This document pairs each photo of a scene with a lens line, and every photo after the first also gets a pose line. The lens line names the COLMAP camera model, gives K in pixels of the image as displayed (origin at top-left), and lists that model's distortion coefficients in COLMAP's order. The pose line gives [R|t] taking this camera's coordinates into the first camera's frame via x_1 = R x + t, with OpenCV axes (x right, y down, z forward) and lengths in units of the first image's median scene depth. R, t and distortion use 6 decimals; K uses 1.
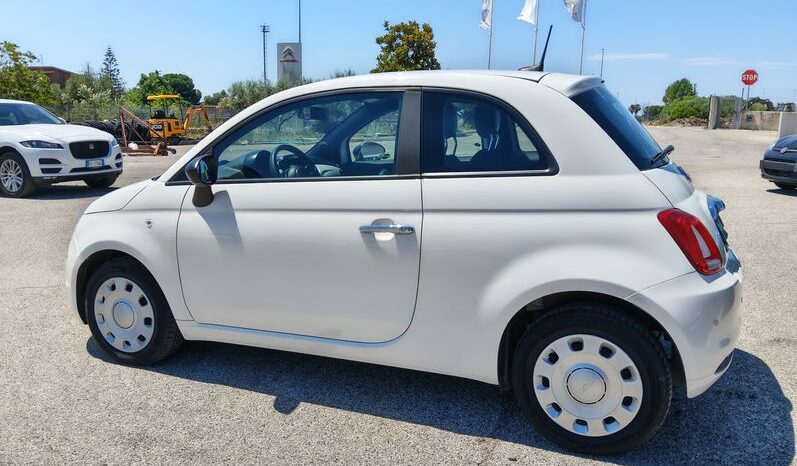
lens RADIAL K [[649.4, 0, 395.5], [0, 649.4, 232.7], [0, 0, 1]] dist [0.052868, -0.128298]
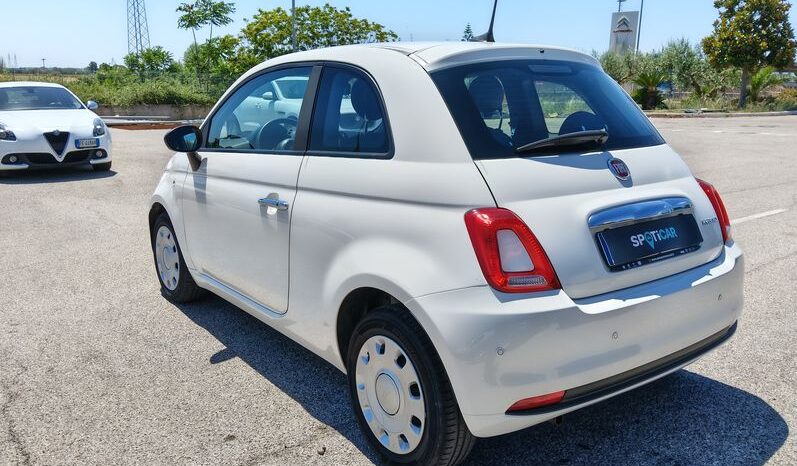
lens RADIAL K [[649.4, 0, 400.9], [0, 649.4, 230.8], [0, 0, 1]] dist [0.052868, -0.128298]
pose [[0.869541, 0.107501, -0.482020, 0.606662], [-0.089922, 0.994170, 0.059506, -0.038862], [0.485606, -0.008399, 0.874137, 0.187402]]
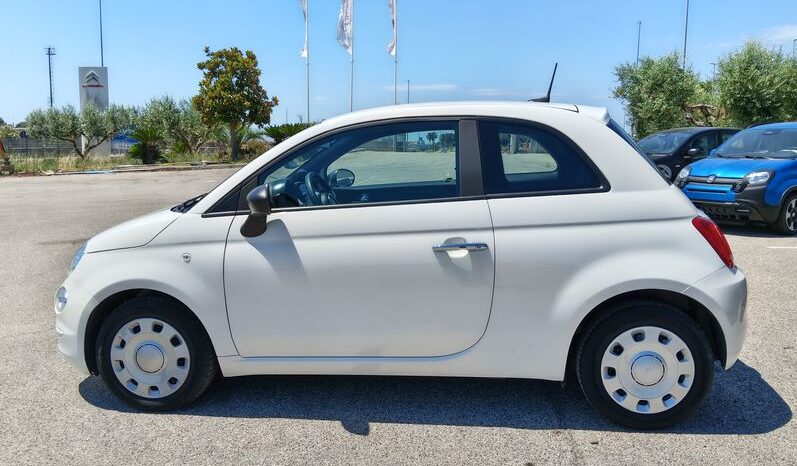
lens RADIAL K [[649.4, 0, 398.3], [0, 649.4, 234.0], [0, 0, 1]] dist [0.052868, -0.128298]
pose [[0.955841, -0.050683, 0.289481, -0.388995], [0.061740, 0.997665, -0.029186, -0.002206], [-0.287326, 0.045770, 0.956739, -0.002241]]
